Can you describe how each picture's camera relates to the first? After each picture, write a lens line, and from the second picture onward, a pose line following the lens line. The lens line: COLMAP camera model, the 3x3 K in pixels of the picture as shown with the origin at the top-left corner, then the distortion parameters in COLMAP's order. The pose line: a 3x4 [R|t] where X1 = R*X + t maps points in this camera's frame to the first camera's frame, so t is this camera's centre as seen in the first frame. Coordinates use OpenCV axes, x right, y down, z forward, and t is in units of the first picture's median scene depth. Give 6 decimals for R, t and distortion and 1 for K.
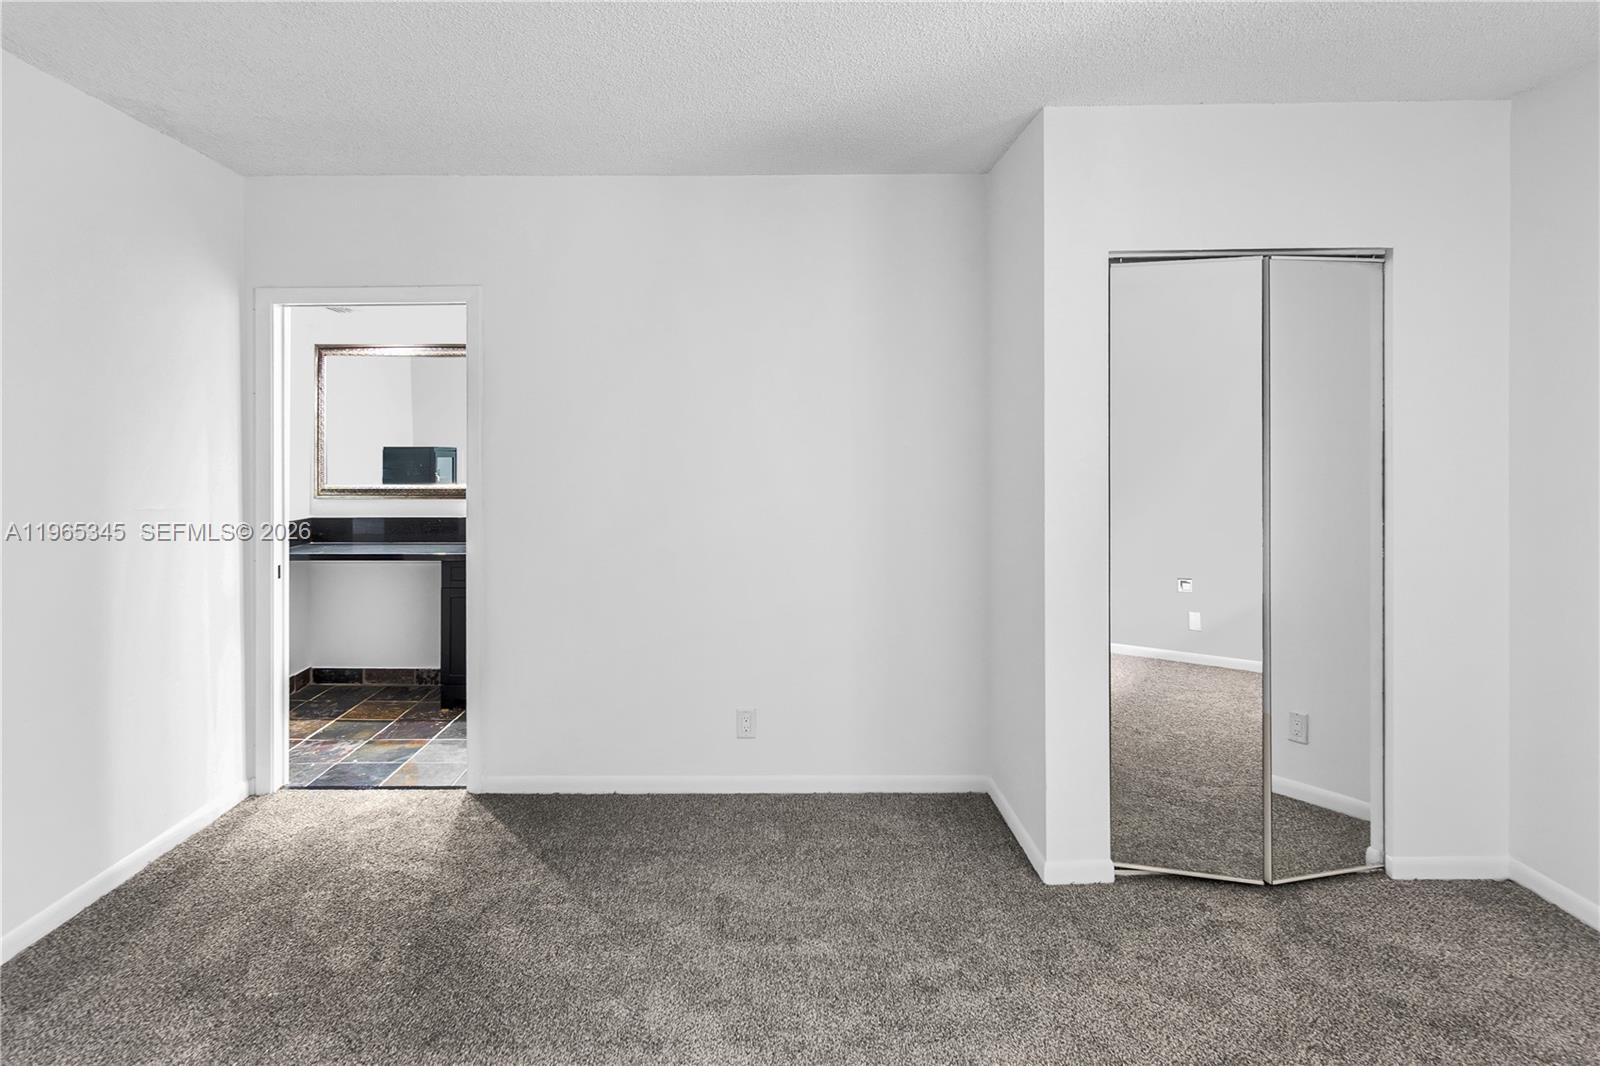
lens RADIAL K [[881.2, 0, 798.6], [0, 881.2, 469.1], [0, 0, 1]] dist [0.005209, 0.000341]
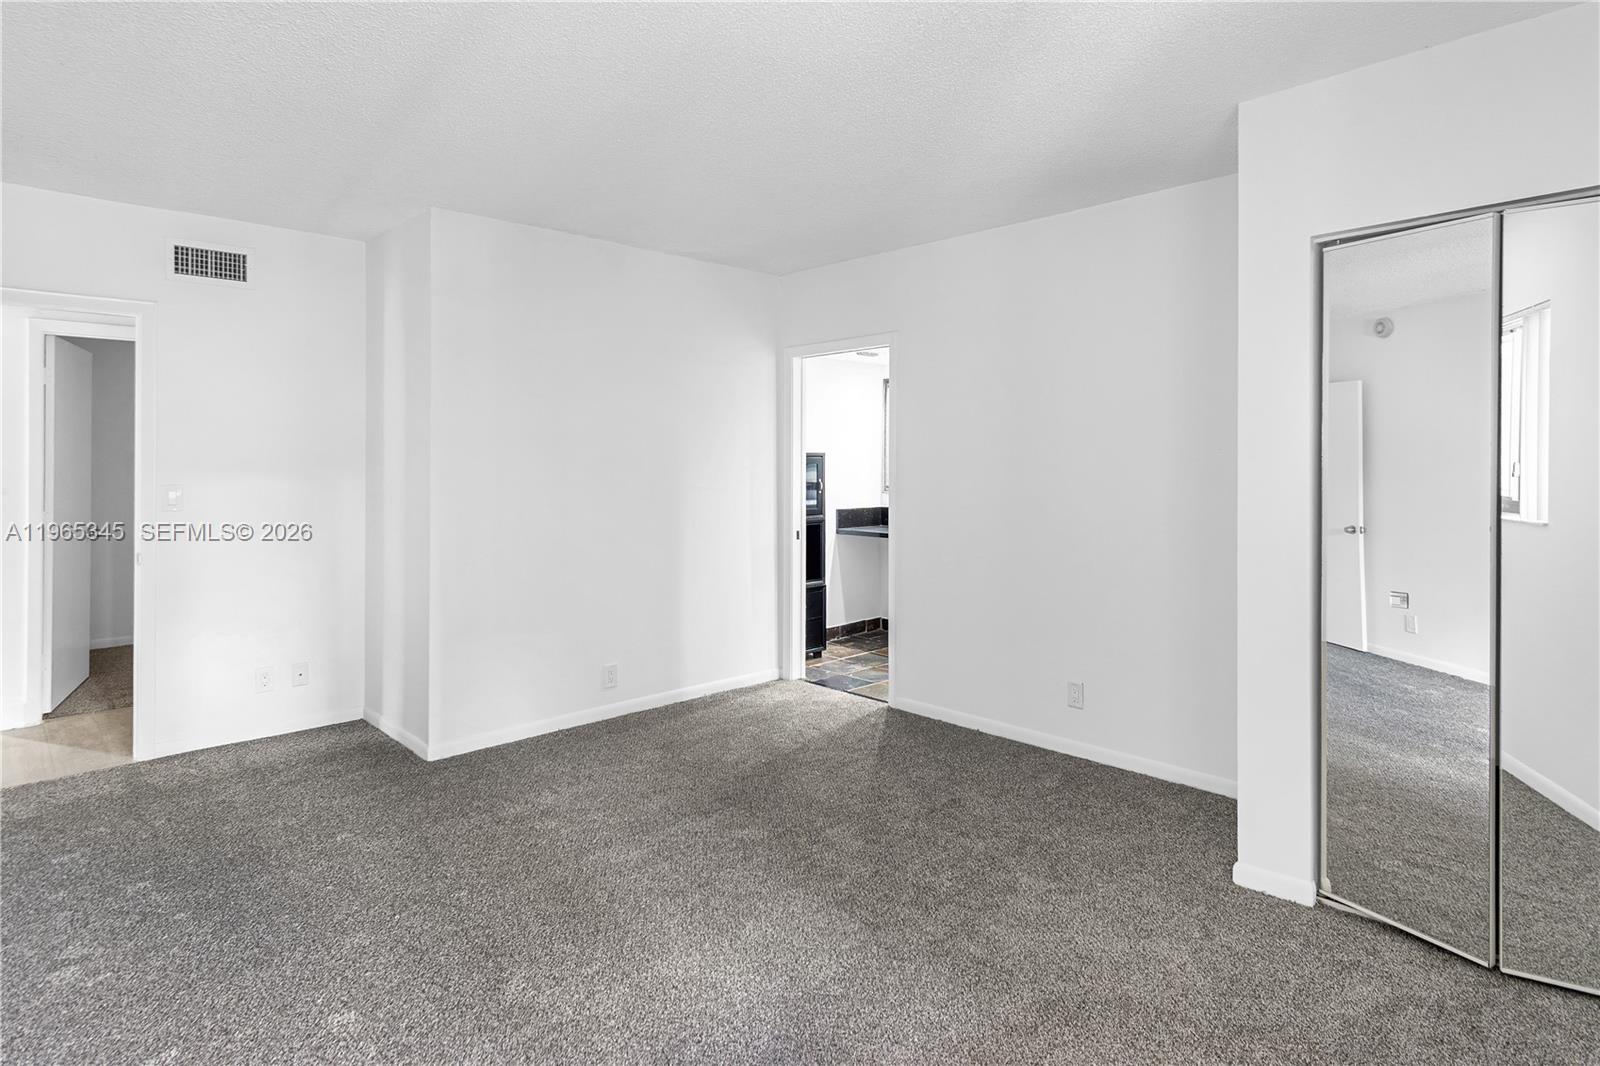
lens RADIAL K [[881.2, 0, 798.6], [0, 881.2, 469.1], [0, 0, 1]] dist [0.005209, 0.000341]
pose [[0.686418, 0.006374, -0.727179, 0.655337], [-0.017630, 0.999814, -0.007877, 0.019835], [0.726994, 0.018227, 0.686402, -0.047801]]
